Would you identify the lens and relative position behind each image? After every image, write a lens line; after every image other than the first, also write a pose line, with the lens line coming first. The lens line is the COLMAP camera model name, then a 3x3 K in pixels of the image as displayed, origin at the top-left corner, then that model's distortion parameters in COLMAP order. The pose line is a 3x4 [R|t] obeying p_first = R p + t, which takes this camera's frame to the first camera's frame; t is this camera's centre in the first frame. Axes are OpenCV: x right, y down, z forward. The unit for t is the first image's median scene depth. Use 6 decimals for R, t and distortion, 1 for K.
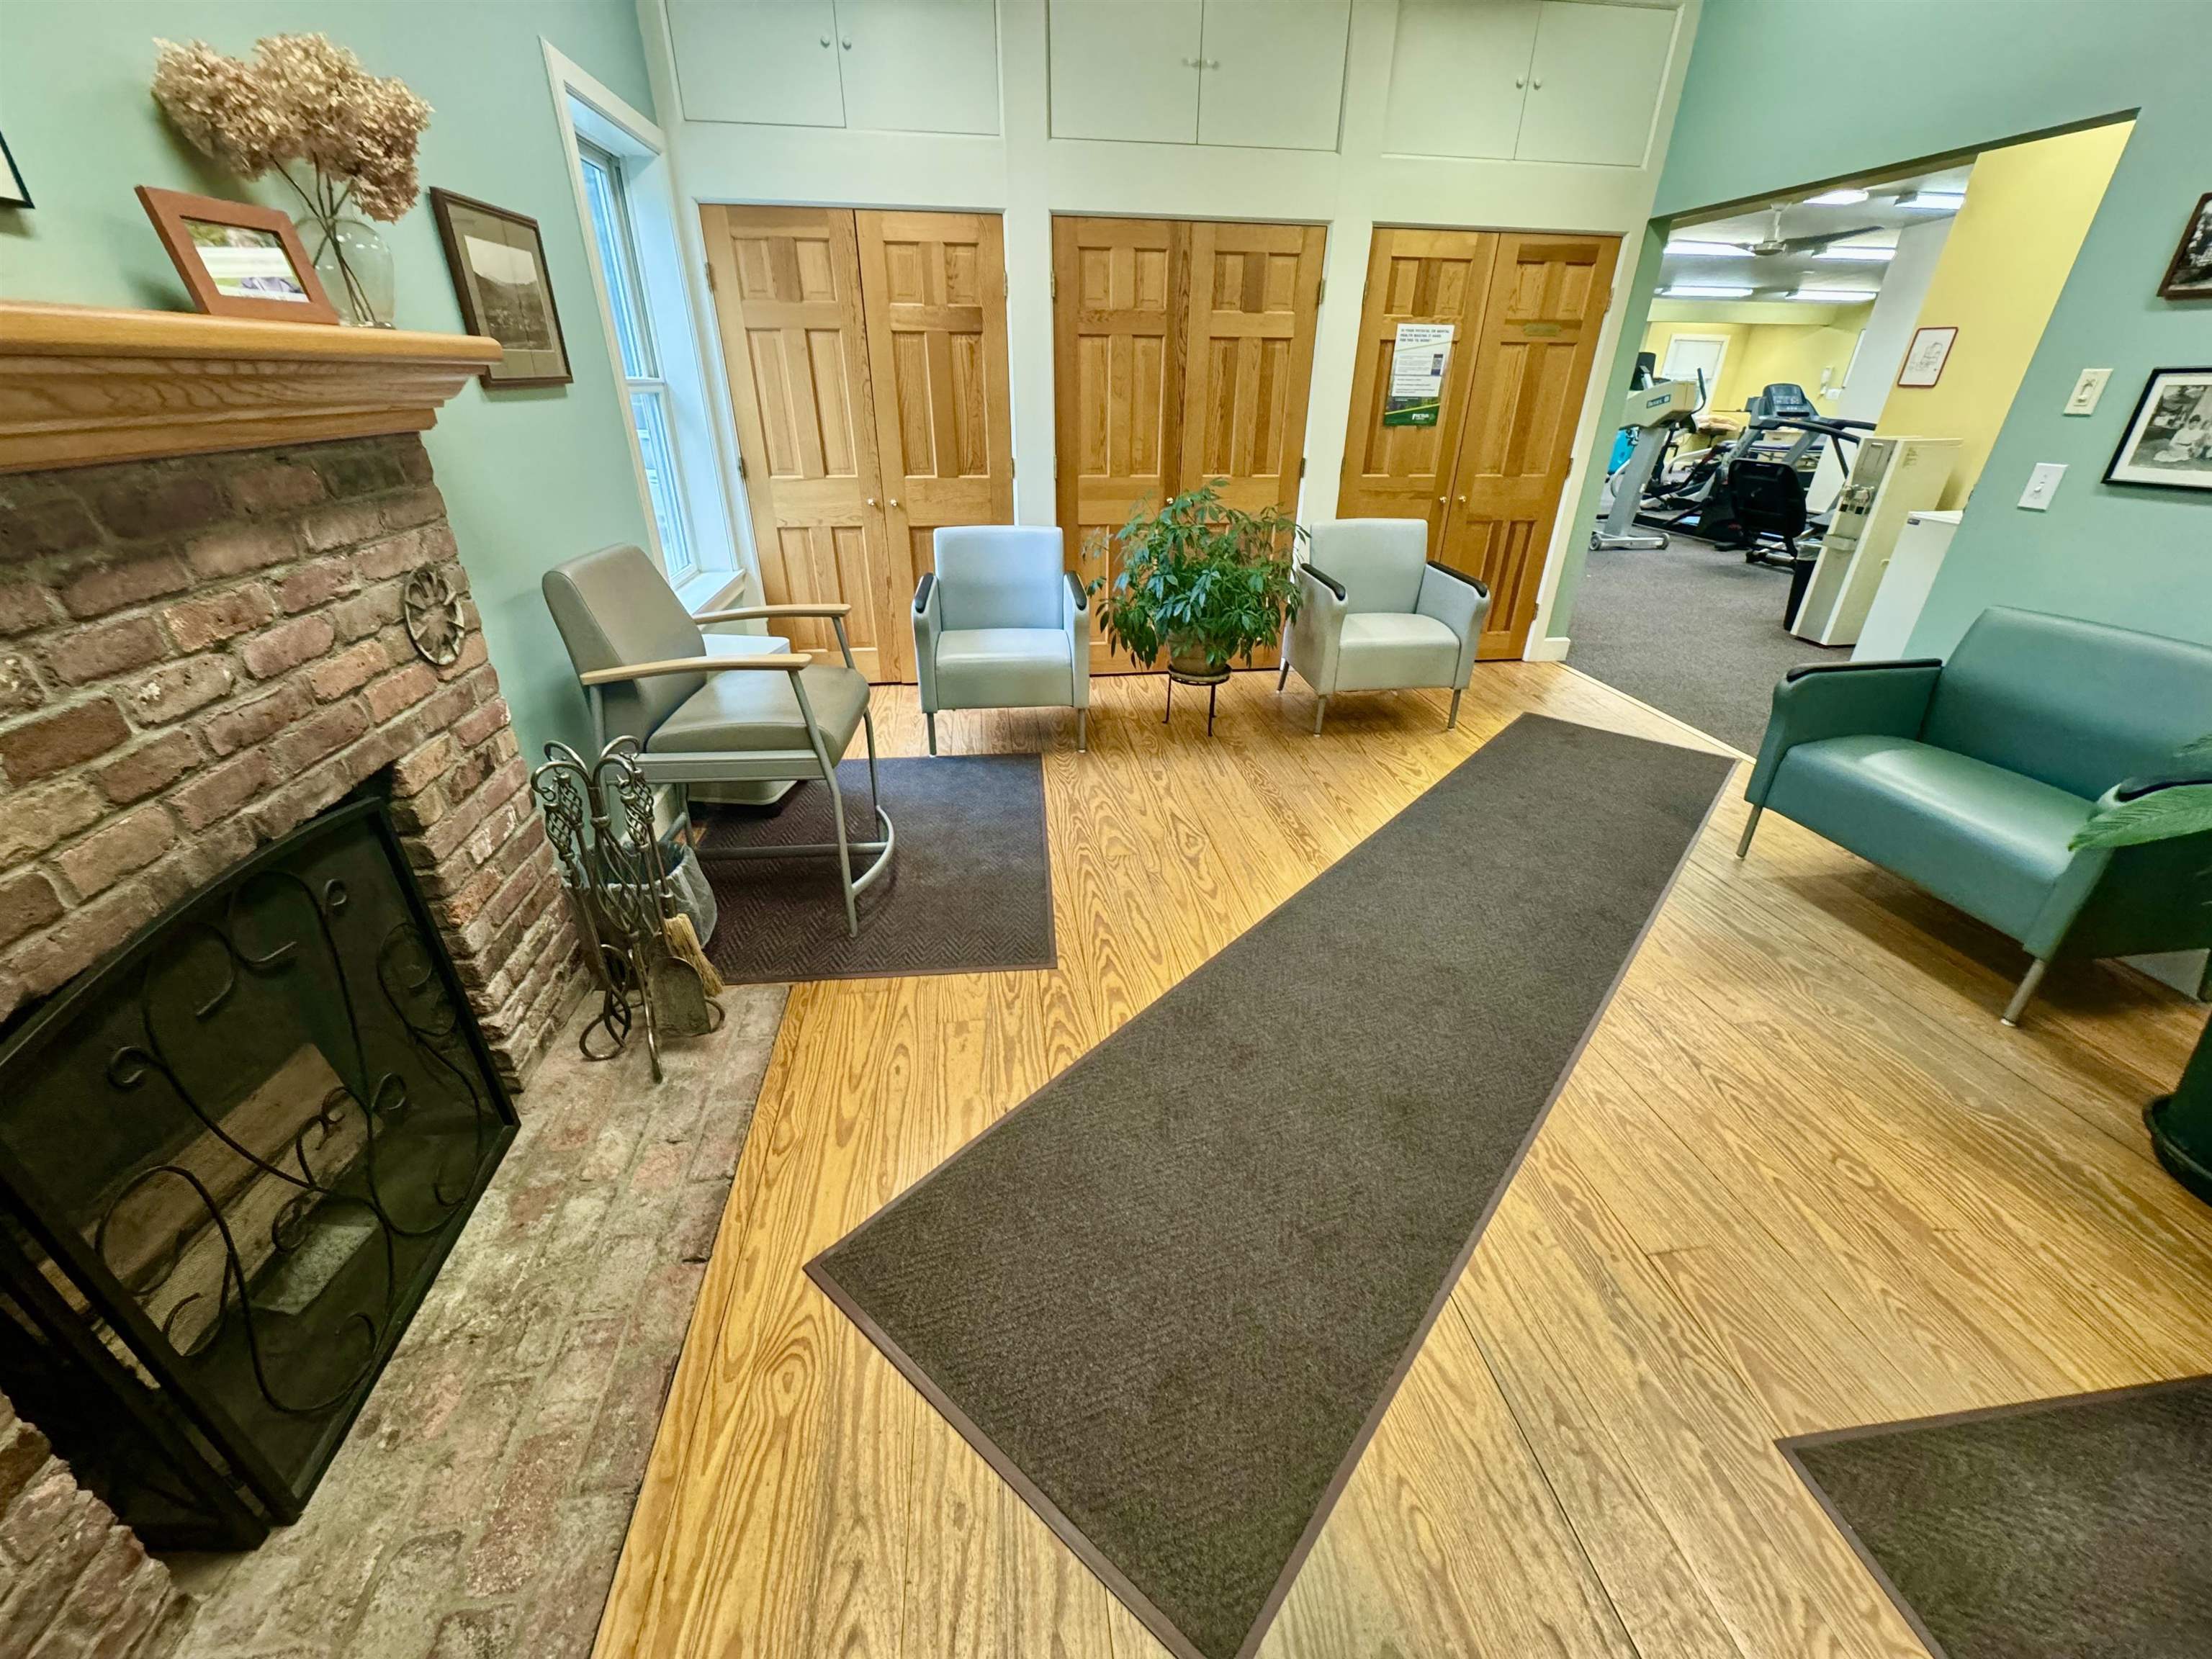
lens RADIAL K [[877.6, 0, 1107.4], [0, 877.6, 834.1], [0, 0, 1]] dist [-0.001865, 0.000097]
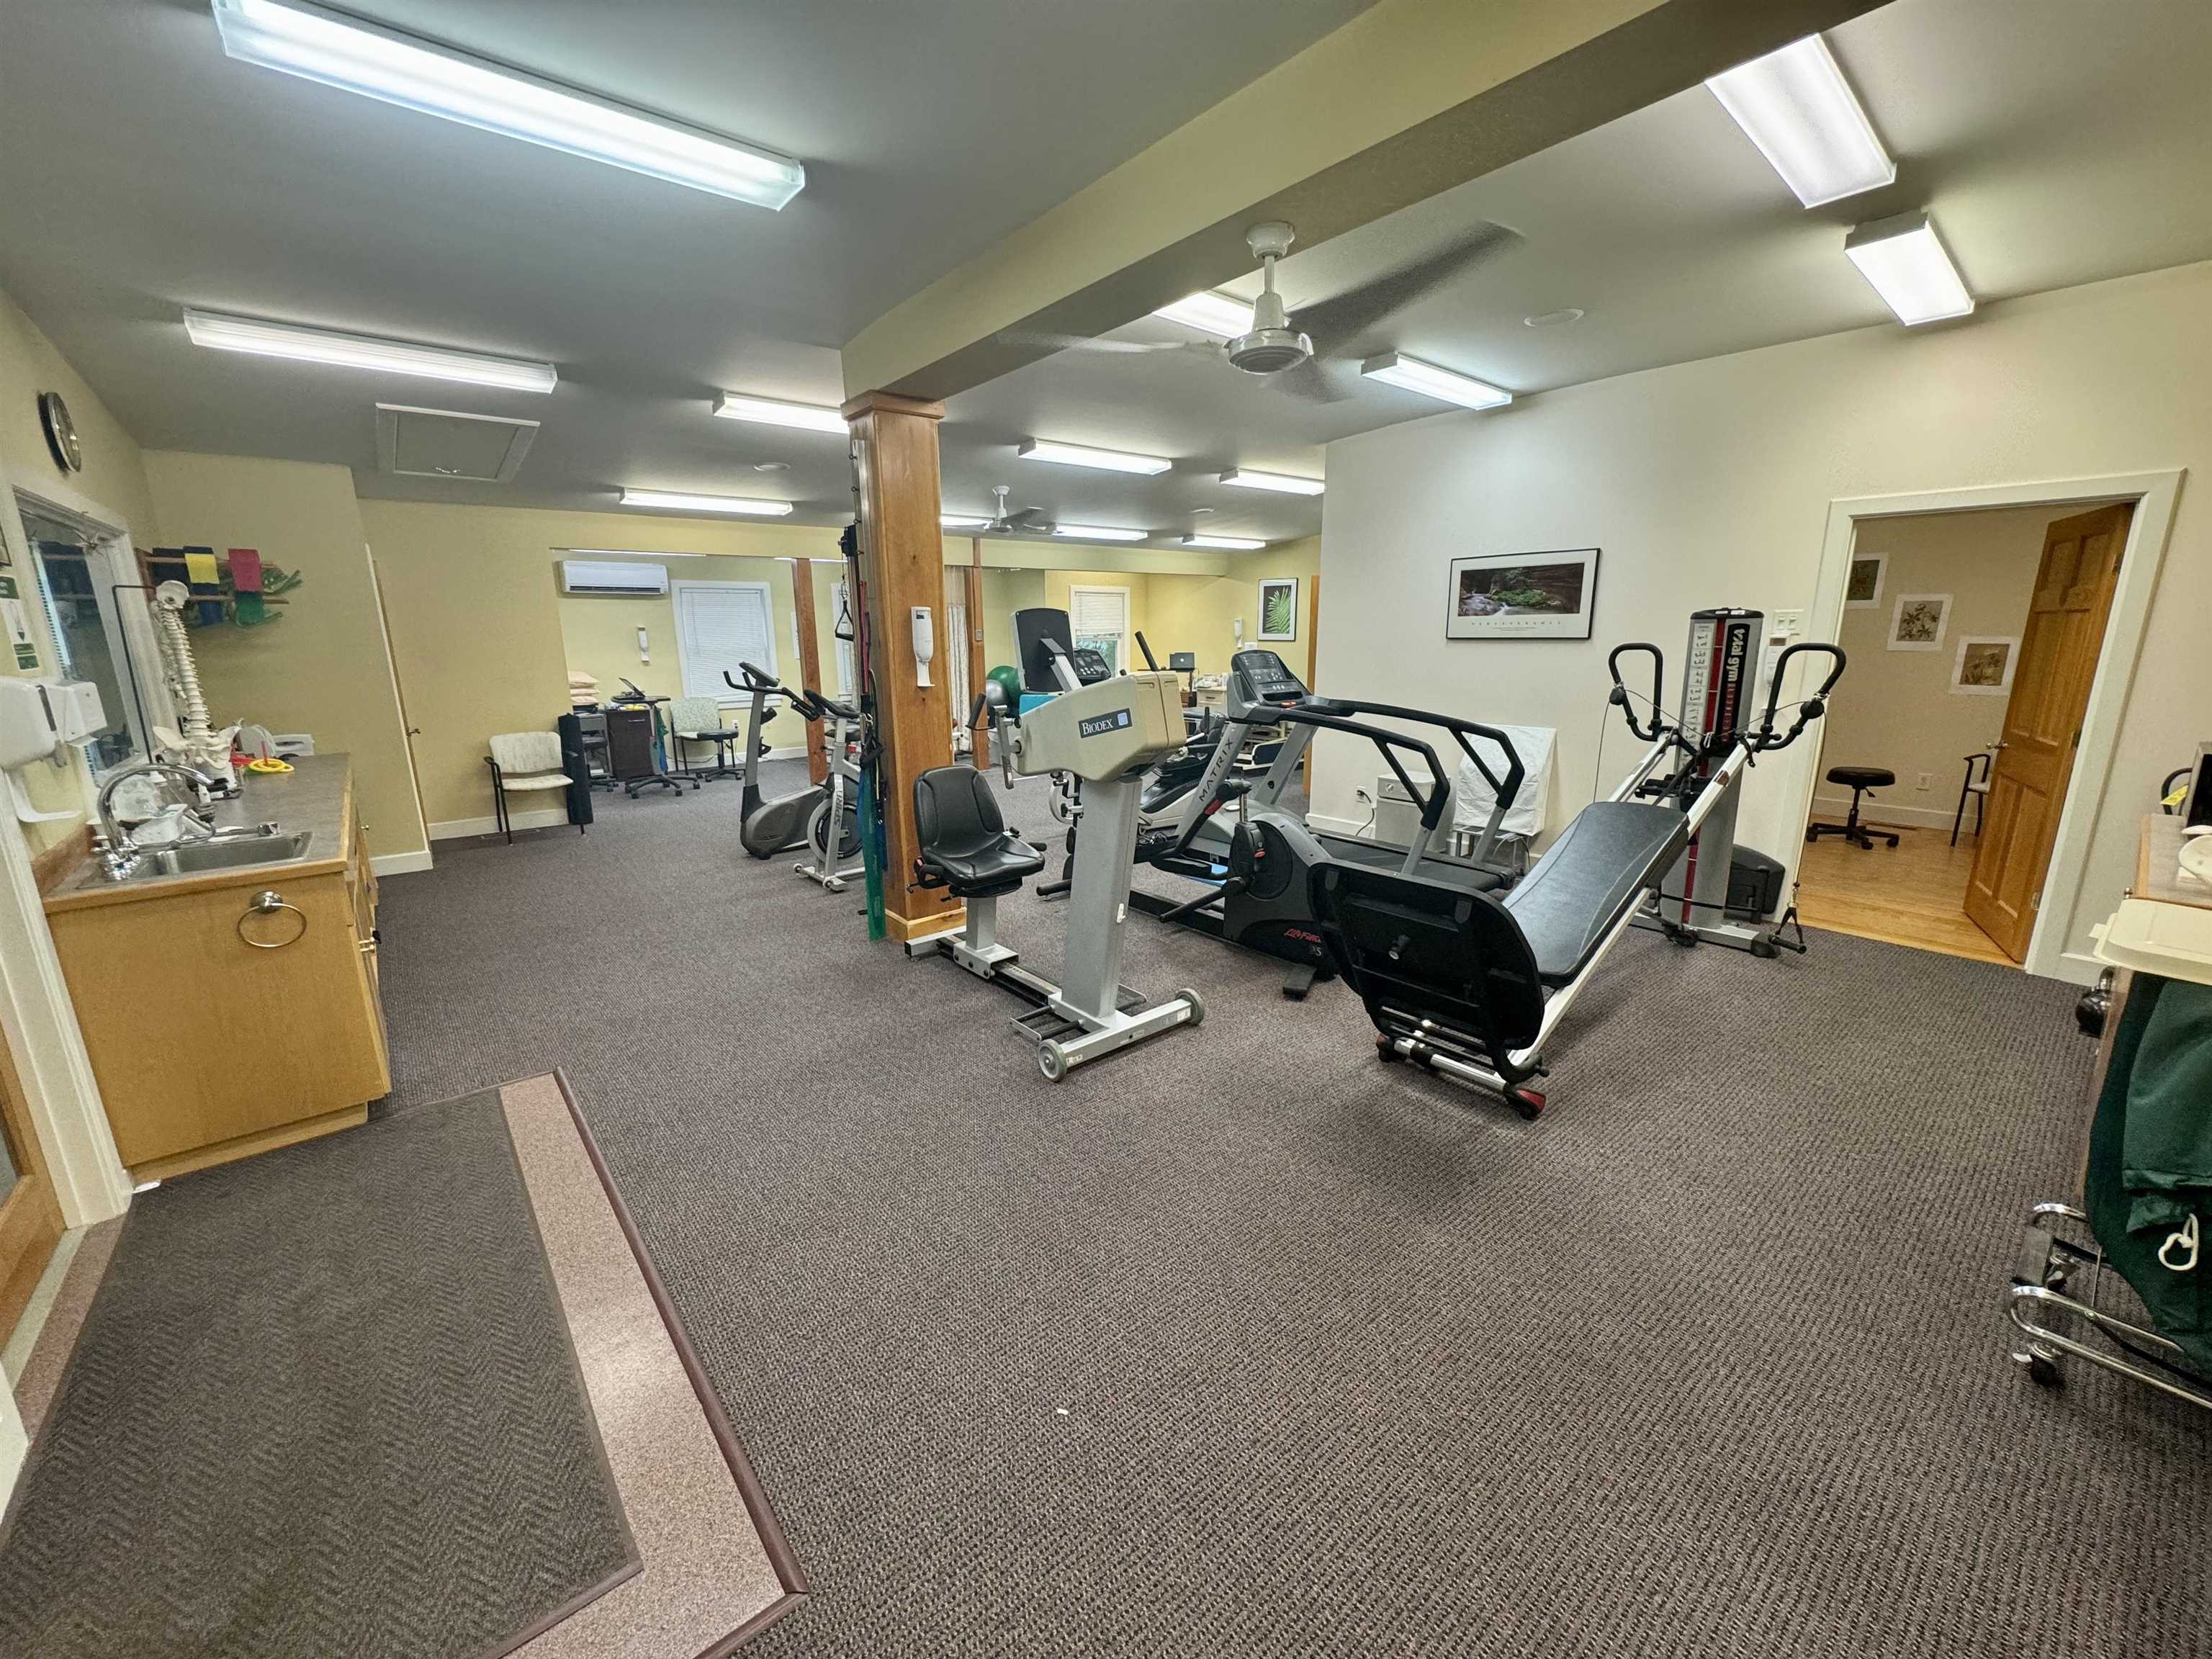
lens RADIAL K [[877.6, 0, 1107.4], [0, 877.6, 834.1], [0, 0, 1]] dist [-0.001865, 0.000097]
pose [[0.848089, -0.140206, 0.510967, 0.350259], [0.261274, 0.949619, -0.173086, -0.313159], [-0.460956, 0.280295, 0.841994, 0.565978]]
